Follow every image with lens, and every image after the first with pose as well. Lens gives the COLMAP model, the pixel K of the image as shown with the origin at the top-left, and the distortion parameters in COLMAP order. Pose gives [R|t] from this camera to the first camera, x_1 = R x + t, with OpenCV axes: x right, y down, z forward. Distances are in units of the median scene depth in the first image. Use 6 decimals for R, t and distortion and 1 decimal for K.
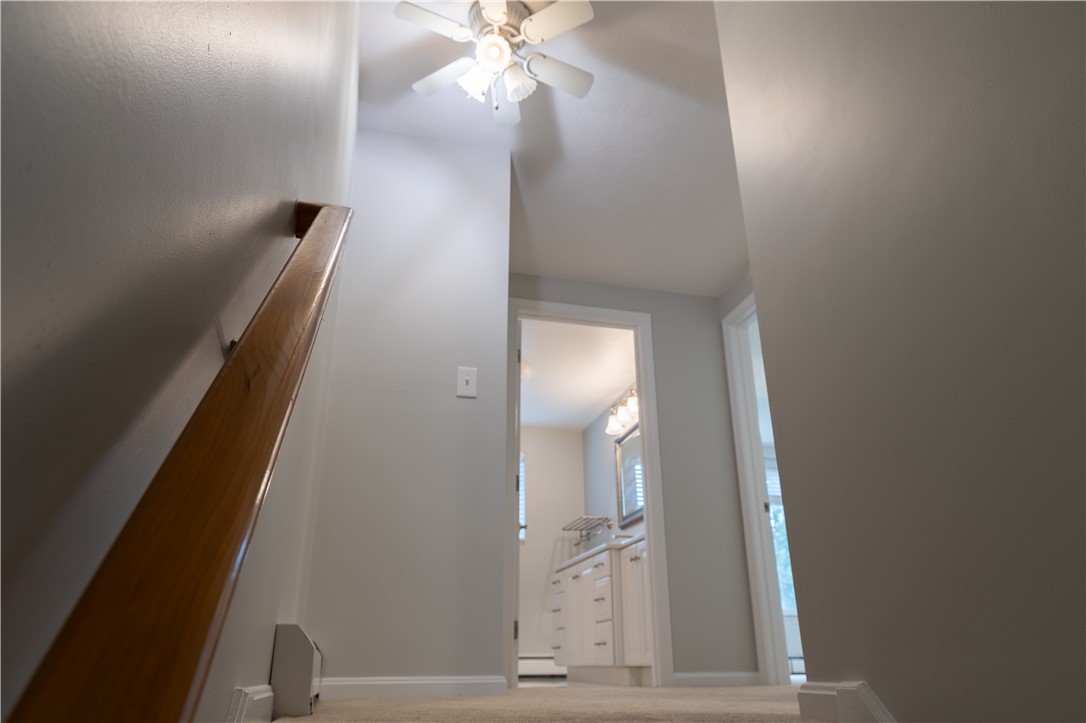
lens RADIAL K [[727.9, 0, 543.0], [0, 727.9, 361.5], [0, 0, 1]] dist [0.001998, 0.000286]
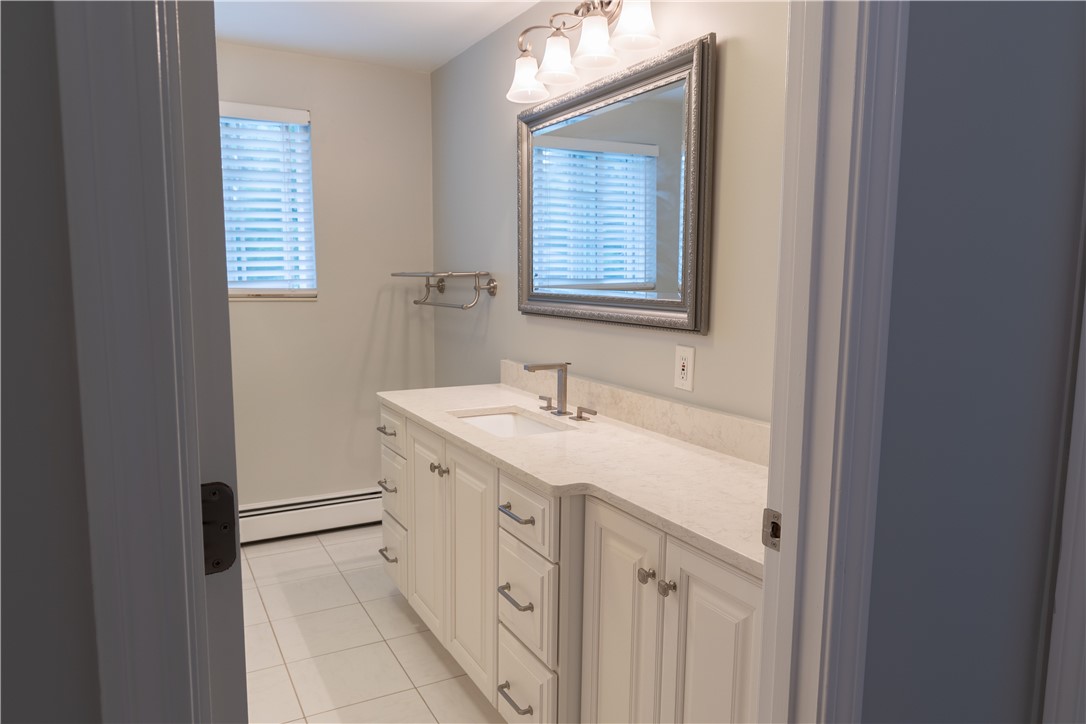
lens RADIAL K [[747.8, 0, 543.0], [0, 747.8, 362.0], [0, 0, 1]] dist [0.002196, -0.000172]
pose [[0.968540, -0.021306, 0.247943, -0.004067], [-0.102283, 0.874200, 0.474671, 0.029684], [-0.226865, -0.485098, 0.844519, 0.725920]]
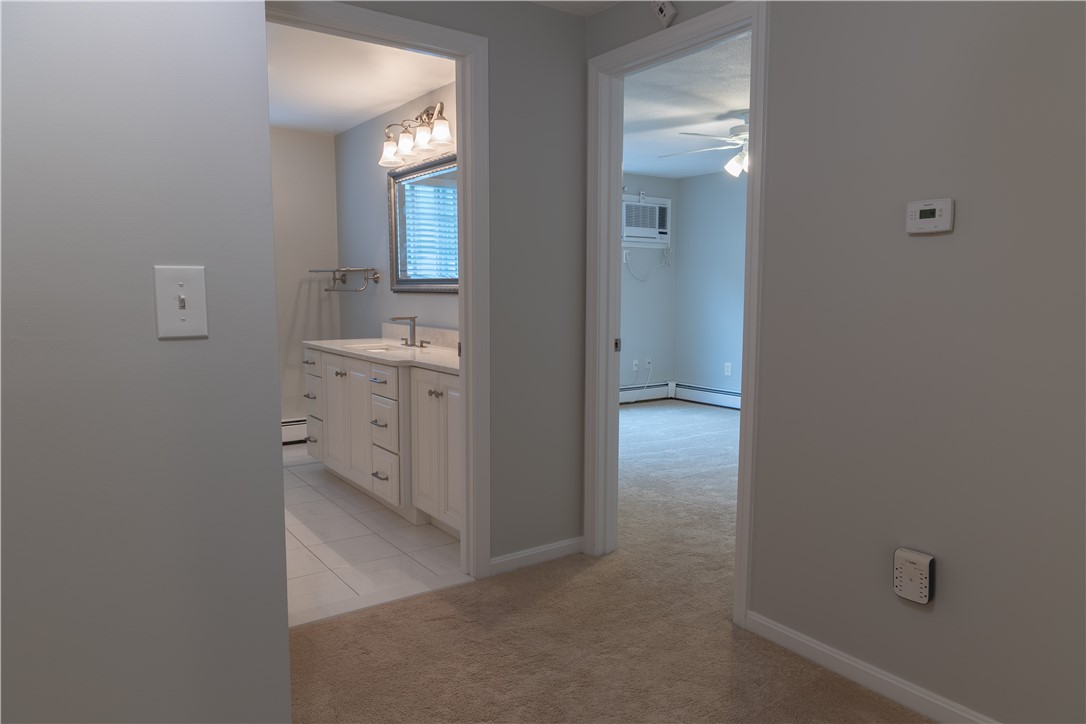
lens RADIAL K [[727.9, 0, 543.0], [0, 727.9, 362.0], [0, 0, 1]] dist [0.001998, 0.000286]
pose [[0.931604, -0.033694, 0.361910, -0.038333], [-0.142866, 0.881611, 0.449834, -0.102793], [-0.334221, -0.470772, 0.816499, 0.344144]]
